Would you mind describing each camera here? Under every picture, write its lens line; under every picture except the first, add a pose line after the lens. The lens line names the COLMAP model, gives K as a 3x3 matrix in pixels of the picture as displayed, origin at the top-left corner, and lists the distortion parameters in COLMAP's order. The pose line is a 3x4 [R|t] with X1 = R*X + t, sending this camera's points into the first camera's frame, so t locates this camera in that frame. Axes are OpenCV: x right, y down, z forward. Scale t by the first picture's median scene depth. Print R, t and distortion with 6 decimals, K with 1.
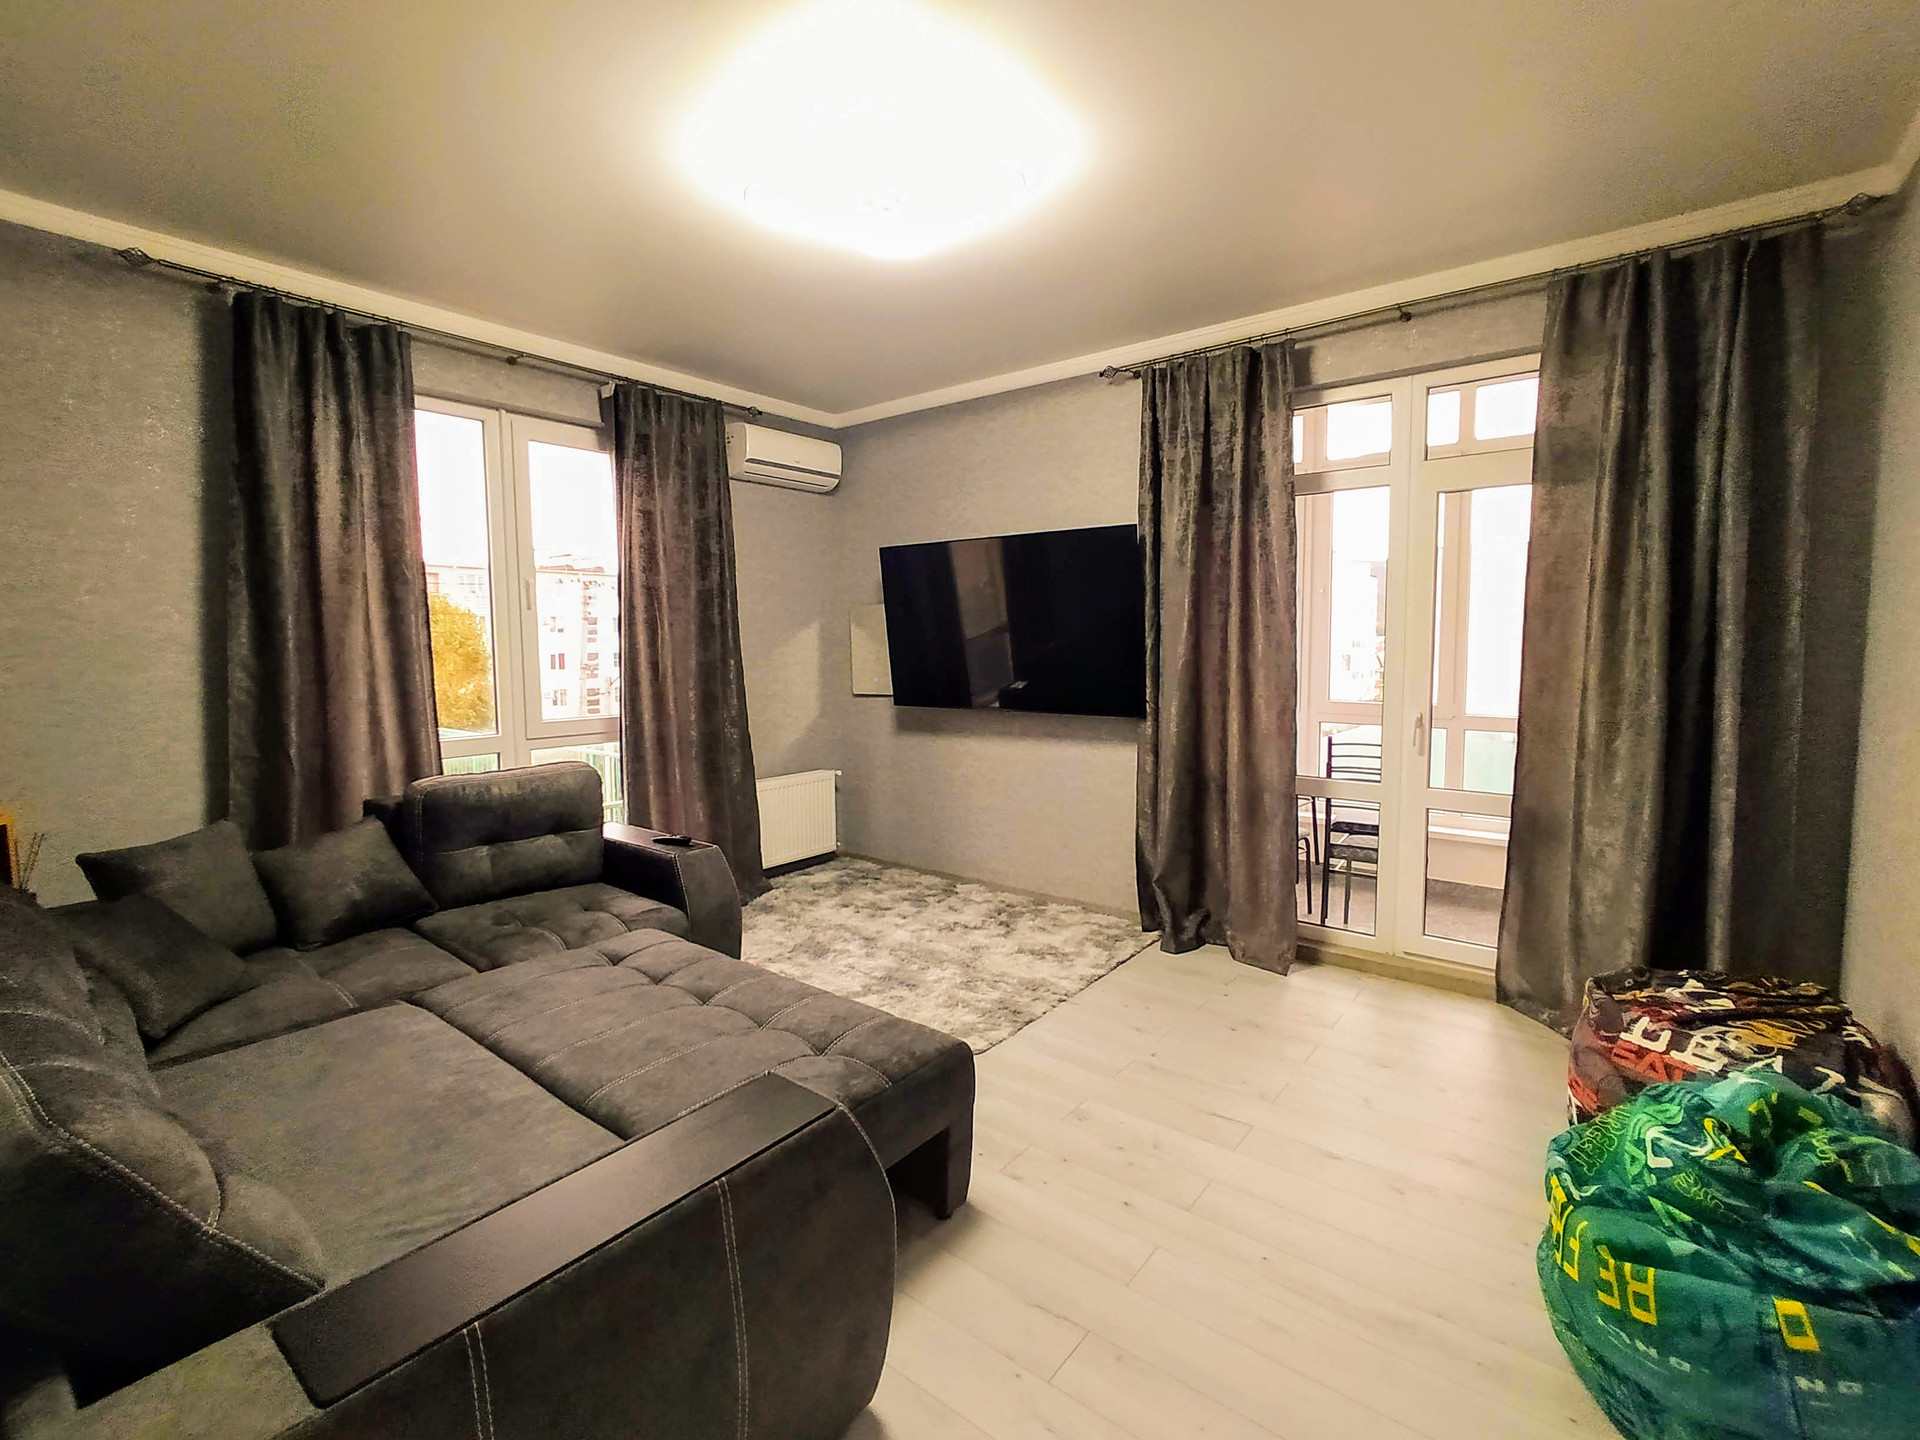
lens RADIAL K [[861.8, 0, 961.0], [0, 861.8, 708.0], [0, 0, 1]] dist [-0.014866, -0.000184]
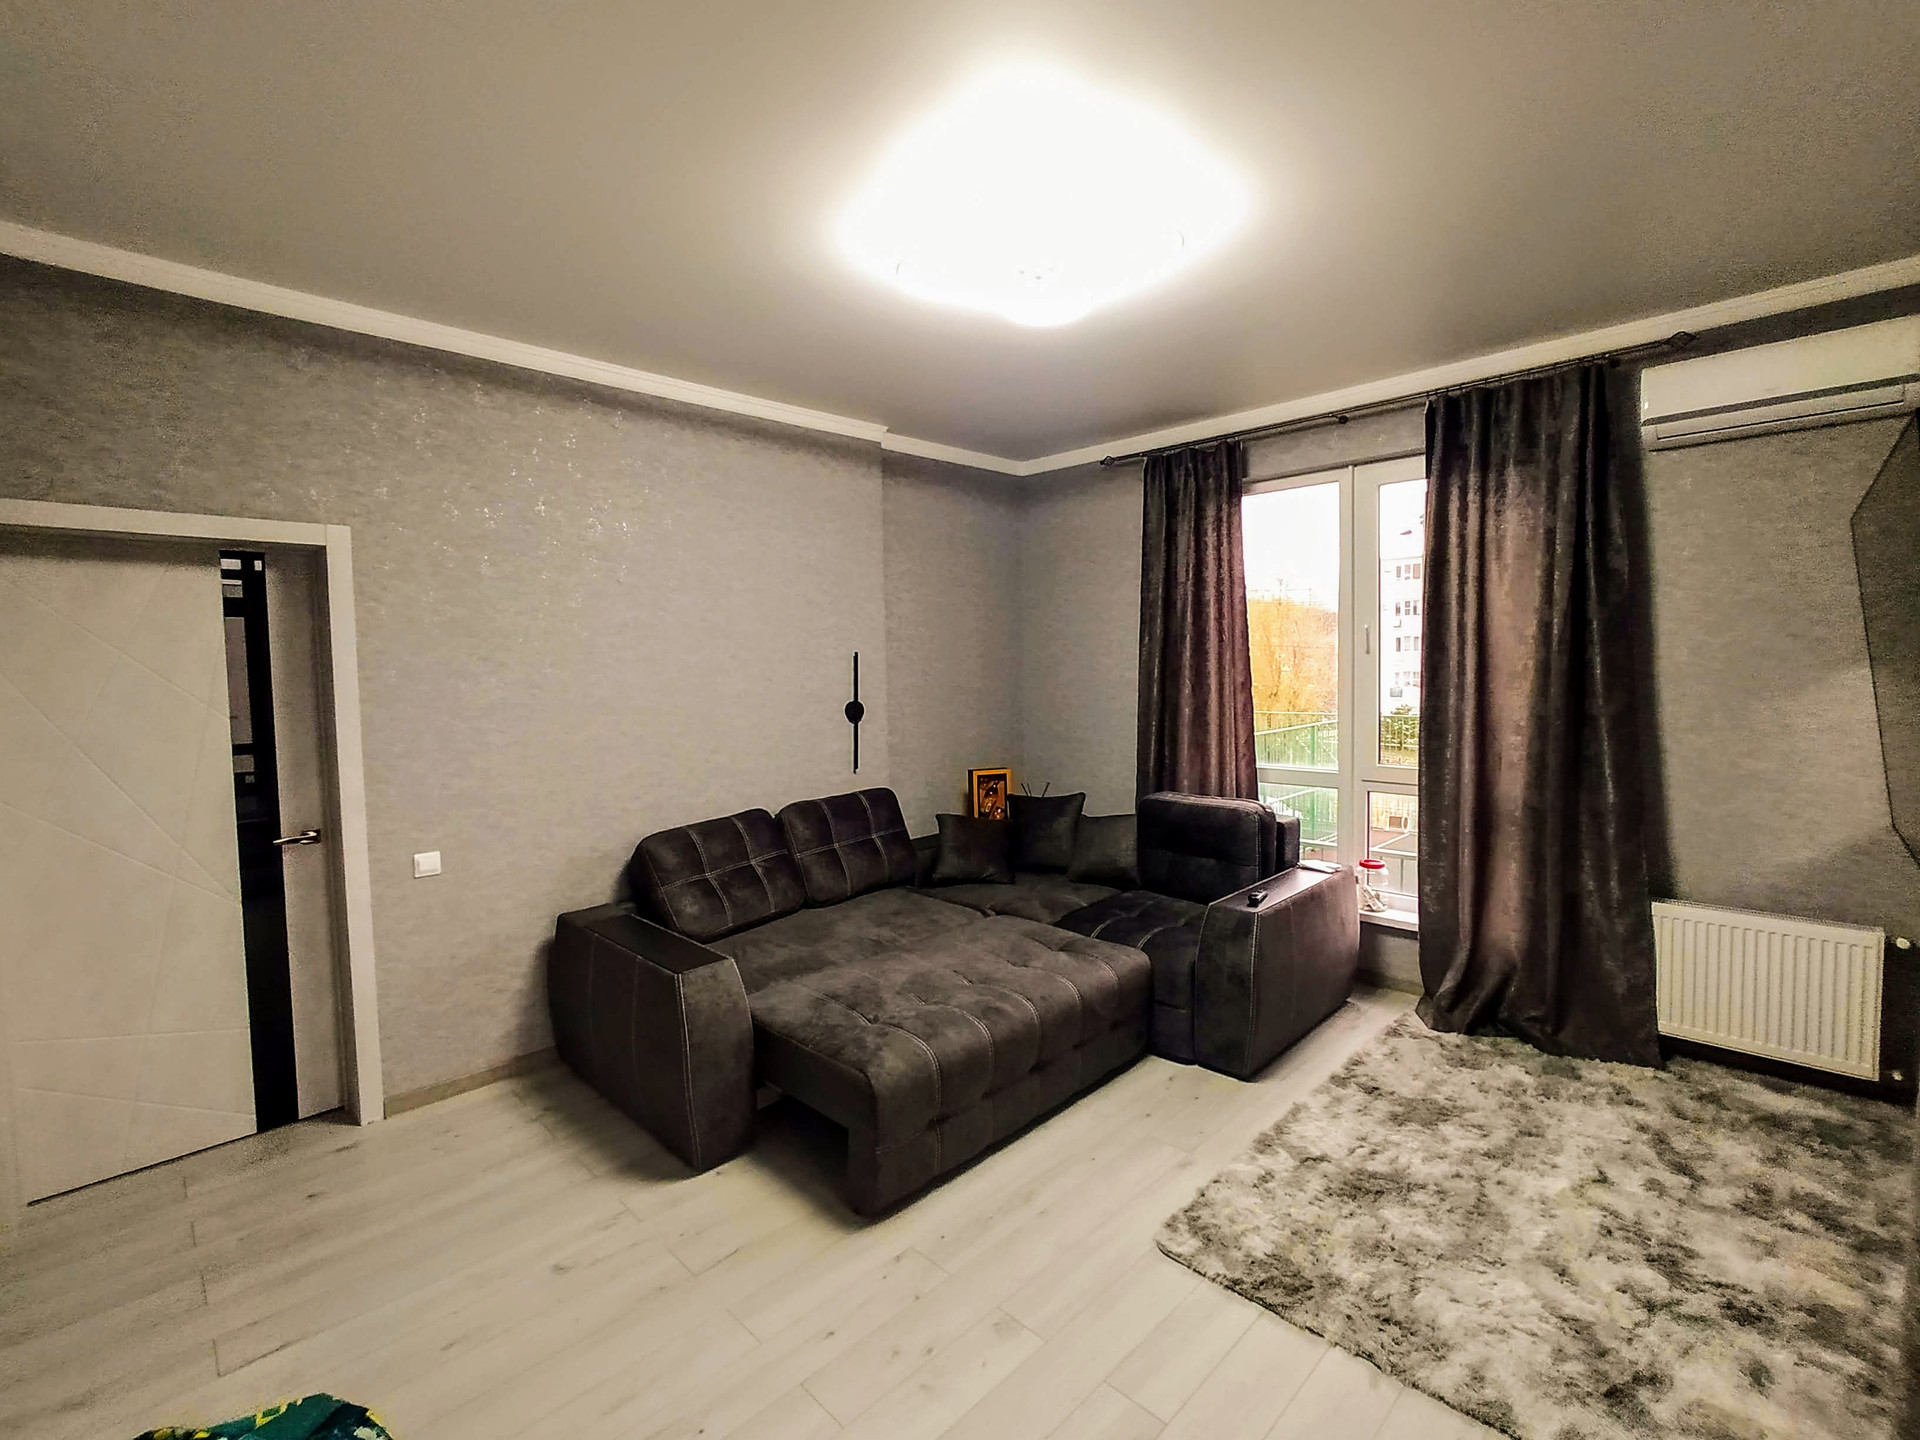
lens RADIAL K [[861.8, 0, 961.0], [0, 861.8, 708.0], [0, 0, 1]] dist [-0.014866, -0.000184]
pose [[-0.106372, 0.055684, -0.992766, 0.512390], [-0.062577, 0.996077, 0.062575, -0.077383], [0.992355, 0.068780, -0.102470, 0.577785]]
